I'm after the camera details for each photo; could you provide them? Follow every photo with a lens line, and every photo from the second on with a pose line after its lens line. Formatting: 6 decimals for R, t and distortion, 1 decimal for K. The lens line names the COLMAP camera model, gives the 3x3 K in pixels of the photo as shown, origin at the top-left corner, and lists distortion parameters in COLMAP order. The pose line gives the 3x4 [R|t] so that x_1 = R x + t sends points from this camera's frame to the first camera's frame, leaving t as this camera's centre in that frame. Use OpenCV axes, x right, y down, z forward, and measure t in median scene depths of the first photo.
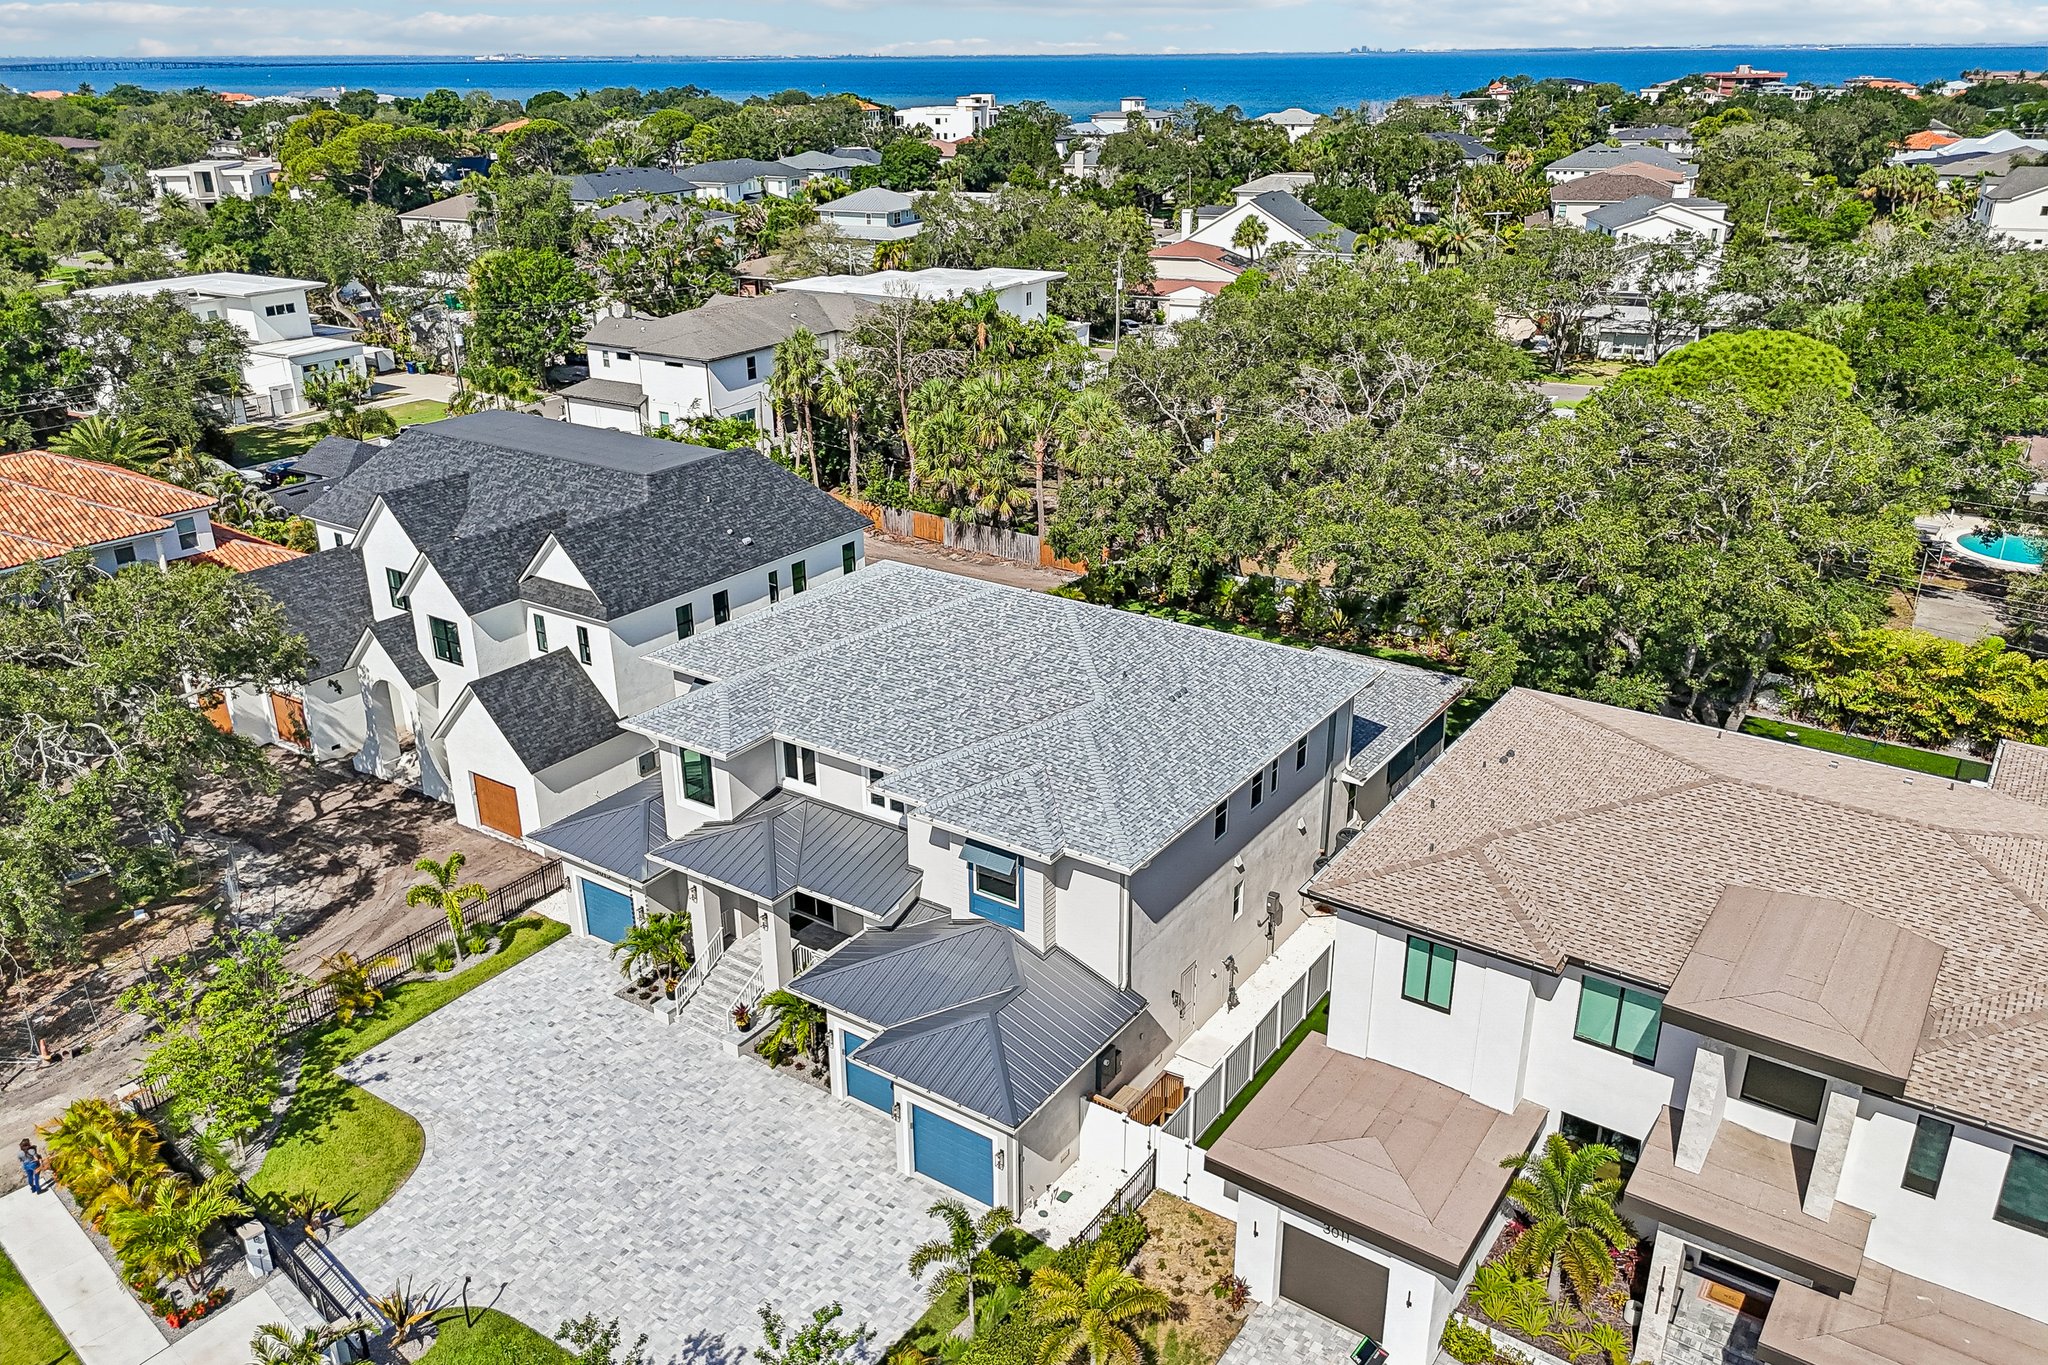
lens RADIAL K [[1524.6, 0, 1006.2], [0, 1524.6, 608.2], [0, 0, 1]] dist [0.062724, -0.066318]
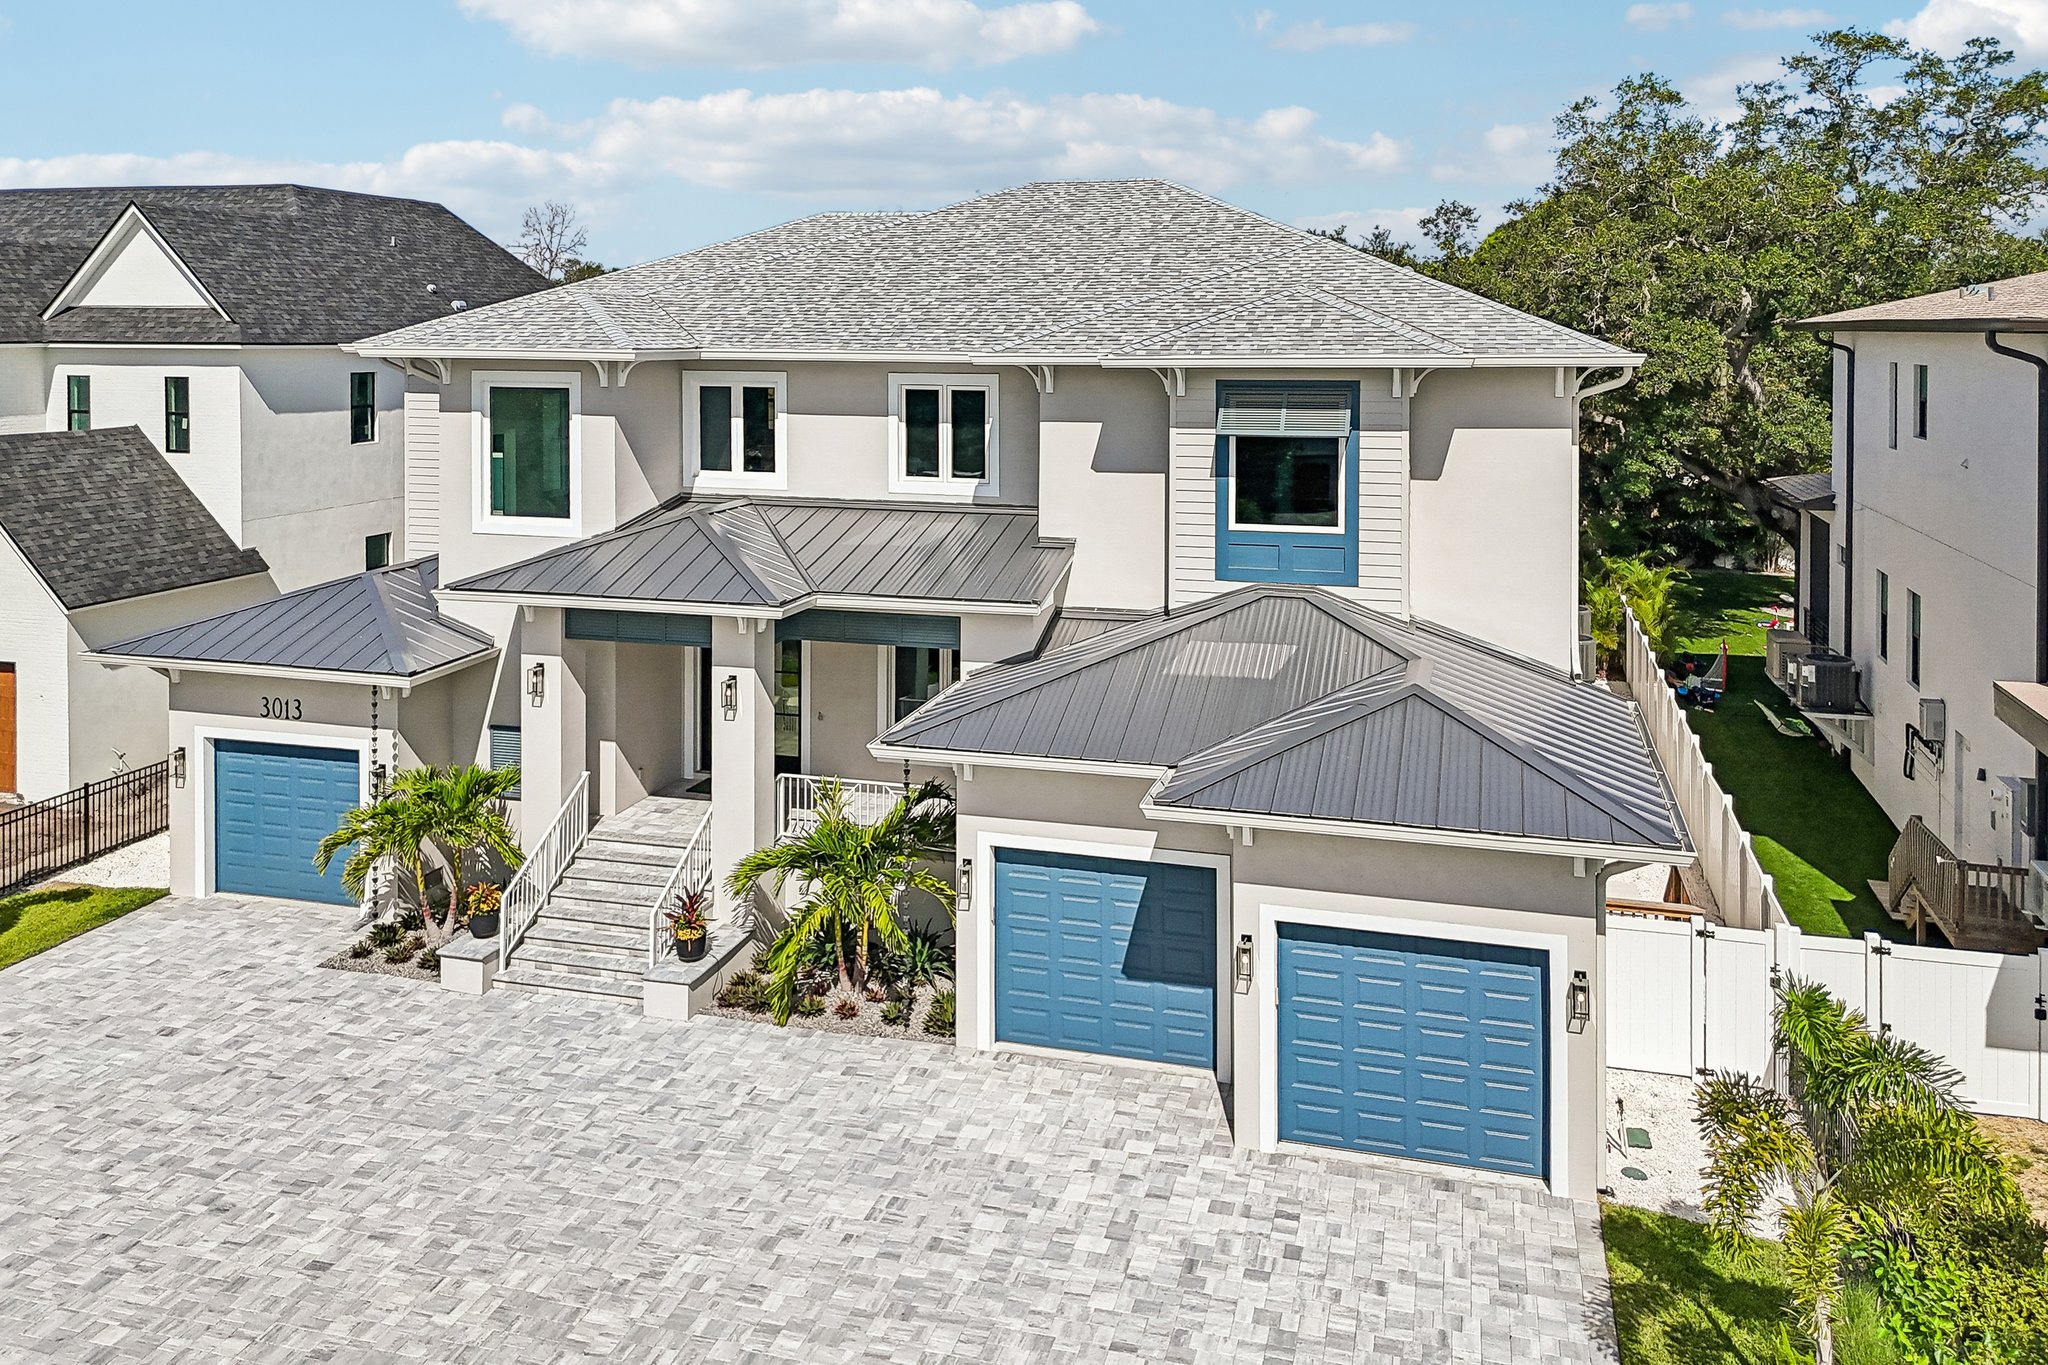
lens RADIAL K [[1597.3, 0, 1006.9], [0, 1597.3, 332.3], [0, 0, 1]] dist [0.046325, -0.021481]
pose [[0.947637, 0.012528, 0.319105, -0.218932], [0.094530, 0.943447, -0.317761, 0.246019], [-0.305039, 0.331287, 0.892861, 0.481126]]
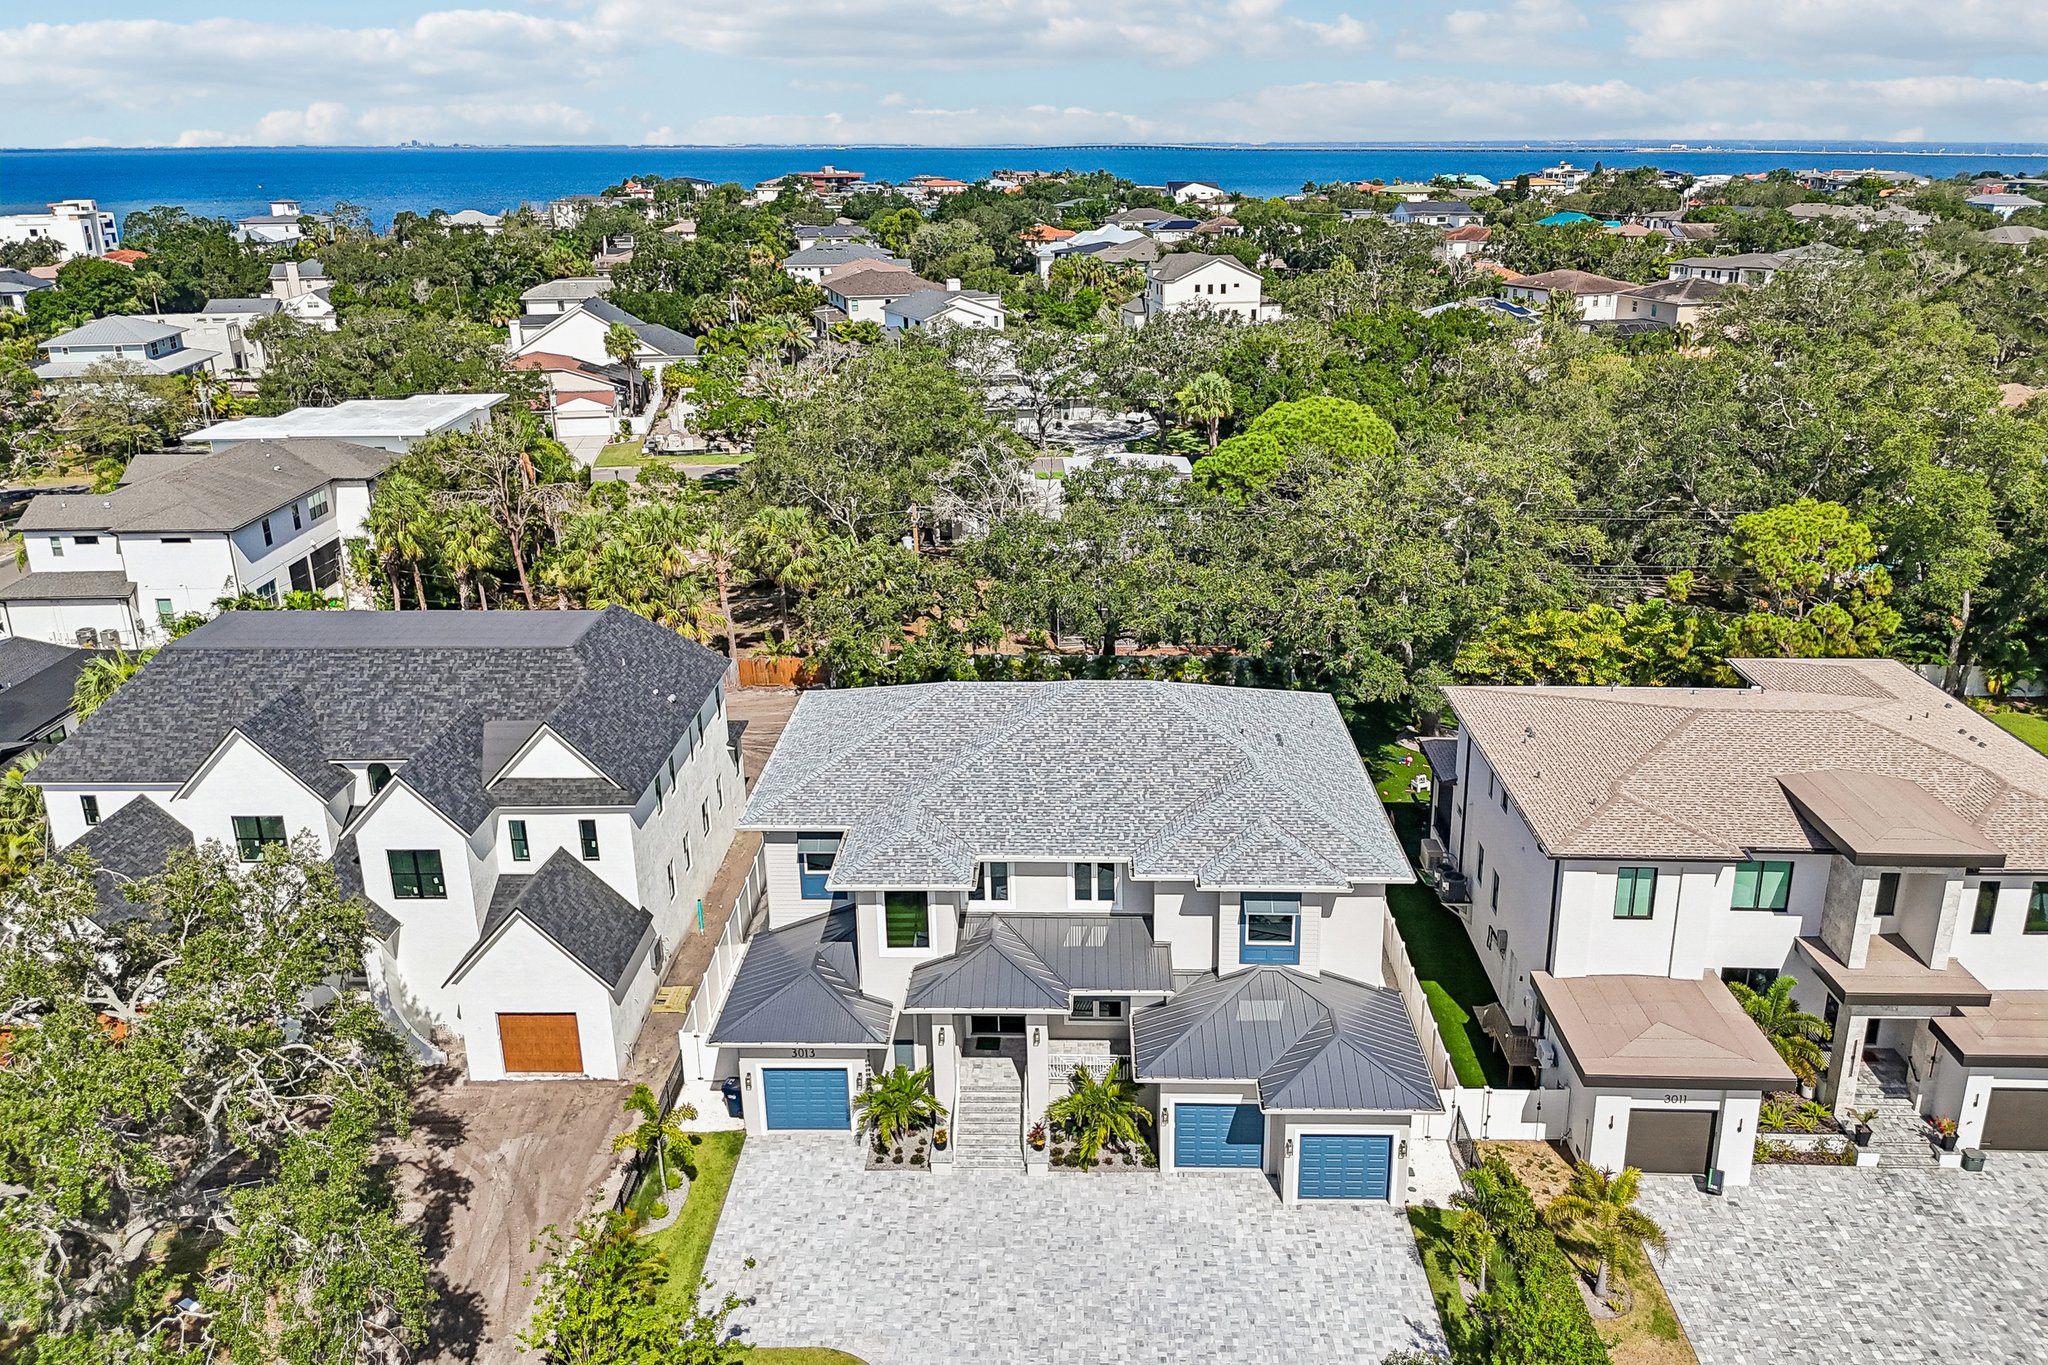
lens RADIAL K [[1524.6, 0, 1029.0], [0, 1524.6, 574.2], [0, 0, 1]] dist [0.062724, -0.066318]
pose [[0.837571, -0.143971, 0.527017, -0.624405], [0.184486, 0.982522, -0.024791, -0.074326], [-0.514237, 0.117992, 0.849493, 0.077262]]
